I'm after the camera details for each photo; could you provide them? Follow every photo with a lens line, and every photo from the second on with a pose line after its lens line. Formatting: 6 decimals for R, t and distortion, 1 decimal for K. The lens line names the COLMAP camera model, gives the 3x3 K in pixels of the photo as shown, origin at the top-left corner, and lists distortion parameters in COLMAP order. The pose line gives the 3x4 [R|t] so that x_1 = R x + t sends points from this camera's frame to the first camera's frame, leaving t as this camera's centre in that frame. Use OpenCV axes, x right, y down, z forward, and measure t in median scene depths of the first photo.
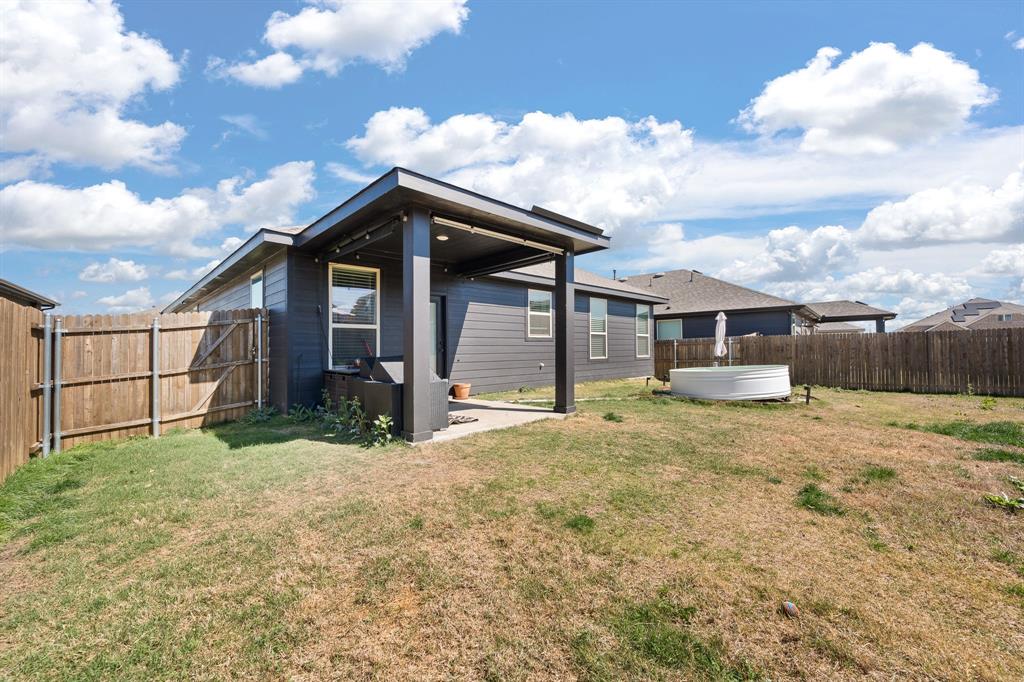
lens RADIAL K [[420.9, 0, 515.8], [0, 420.9, 344.0], [0, 0, 1]] dist [-0.000144, -0.000278]
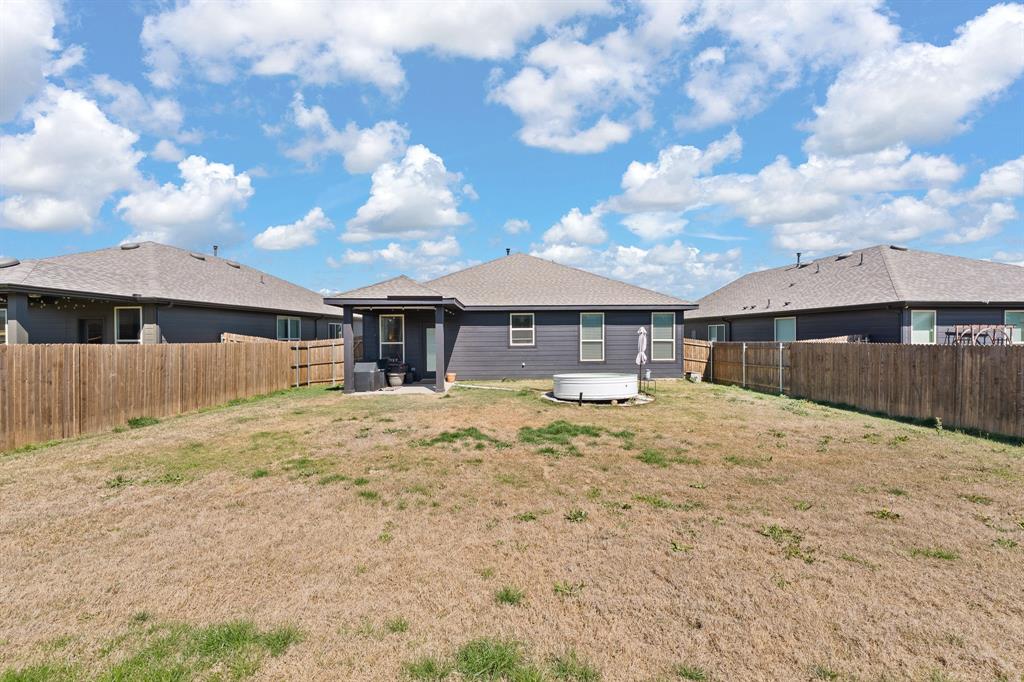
lens RADIAL K [[420.9, 0, 515.8], [0, 420.9, 344.0], [0, 0, 1]] dist [-0.000144, -0.000278]
pose [[0.728000, 0.018747, -0.685321, 0.916449], [0.010988, 0.999179, 0.039005, -0.068446], [0.685489, -0.035926, 0.727196, -0.069345]]
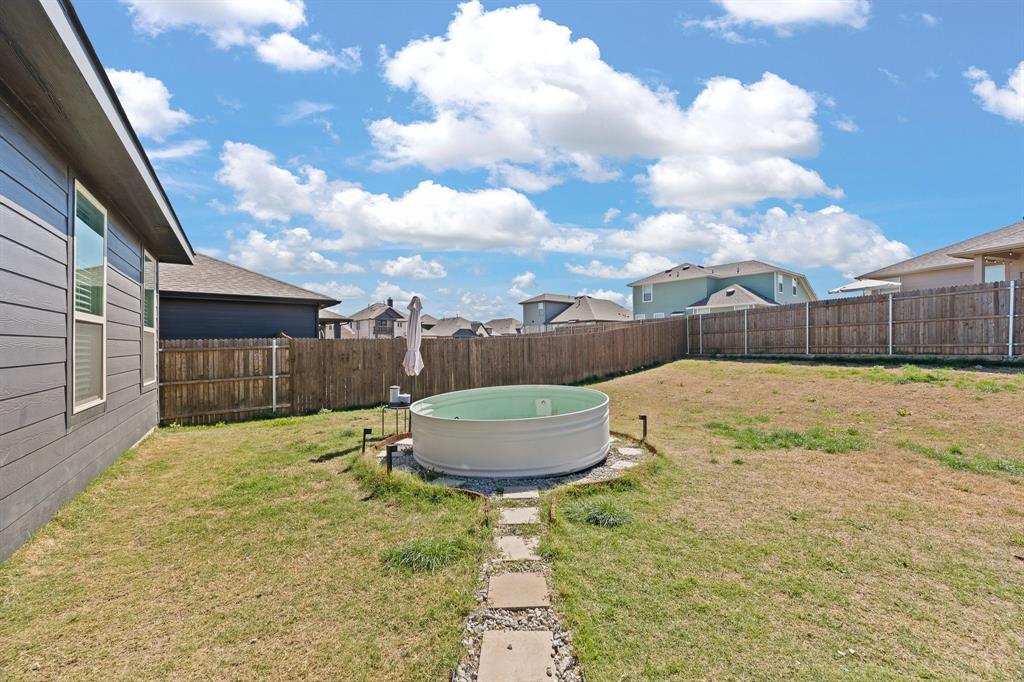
lens RADIAL K [[420.9, 0, 515.8], [0, 420.9, 344.0], [0, 0, 1]] dist [-0.000144, -0.000278]
pose [[0.179883, 0.010160, 0.983635, -0.051493], [-0.005749, 0.999940, -0.009277, -0.006742], [-0.983671, -0.003986, 0.179931, 0.686912]]
